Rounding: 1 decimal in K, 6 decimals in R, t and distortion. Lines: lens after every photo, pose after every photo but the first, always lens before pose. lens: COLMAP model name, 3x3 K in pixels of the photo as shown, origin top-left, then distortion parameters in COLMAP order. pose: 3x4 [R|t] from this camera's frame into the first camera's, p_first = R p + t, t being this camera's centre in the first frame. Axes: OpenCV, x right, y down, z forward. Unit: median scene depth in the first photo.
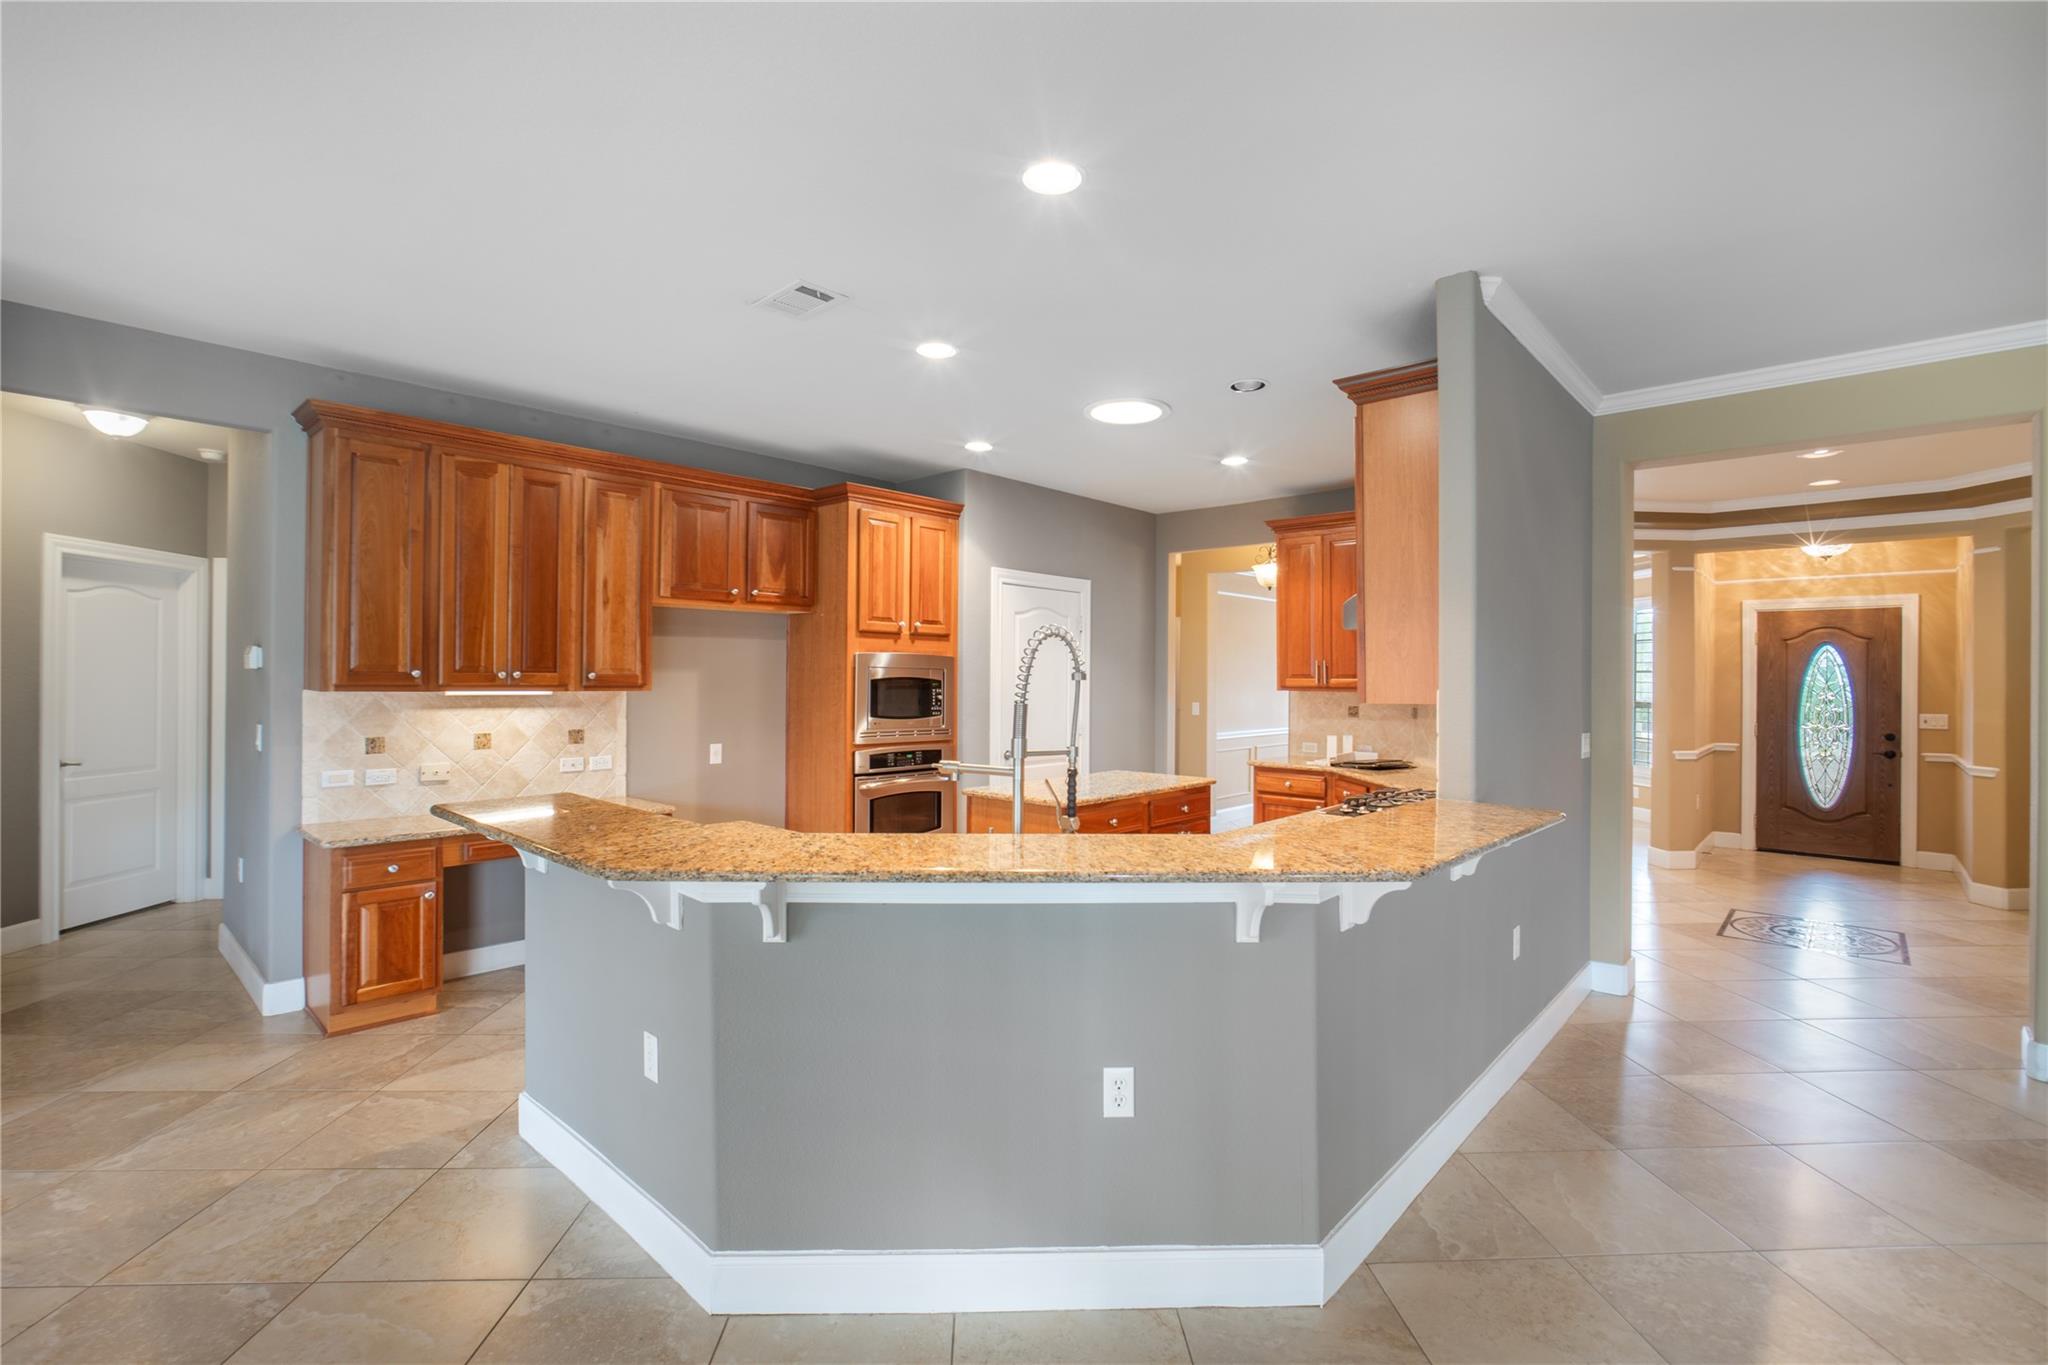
lens RADIAL K [[920.7, 0, 1021.7], [0, 920.7, 668.7], [0, 0, 1]] dist [-0.029155, 0.007709]
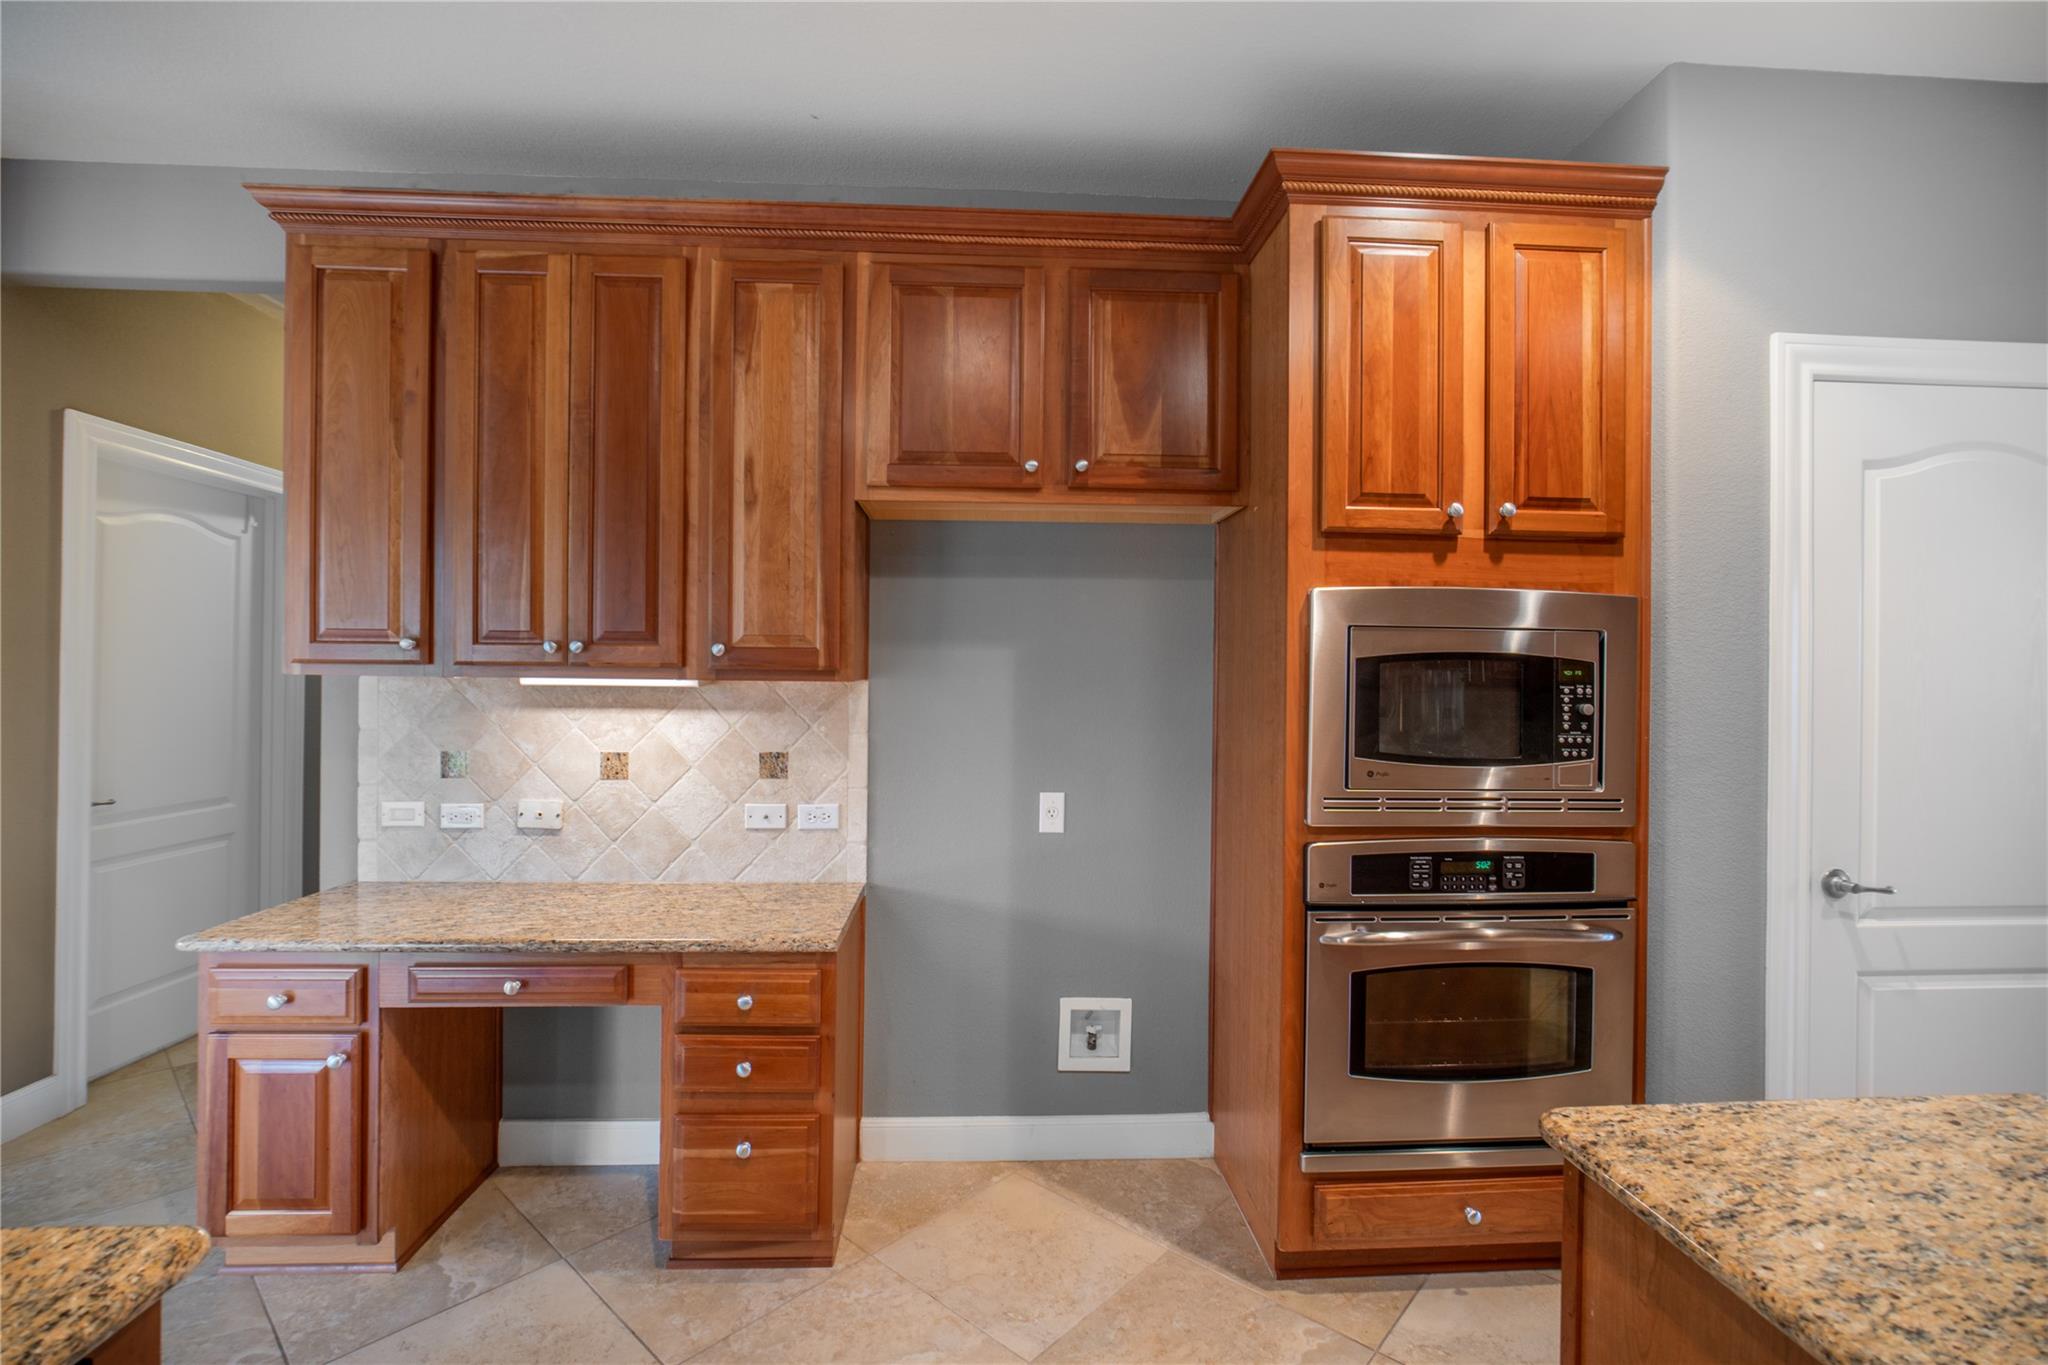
lens RADIAL K [[920.7, 0, 1021.7], [0, 920.7, 668.7], [0, 0, 1]] dist [-0.029155, 0.007709]
pose [[0.718988, -0.007820, -0.694978, 0.000032], [0.002573, 0.999960, -0.008590, 0.021547], [0.695017, 0.004388, 0.718980, 0.699671]]
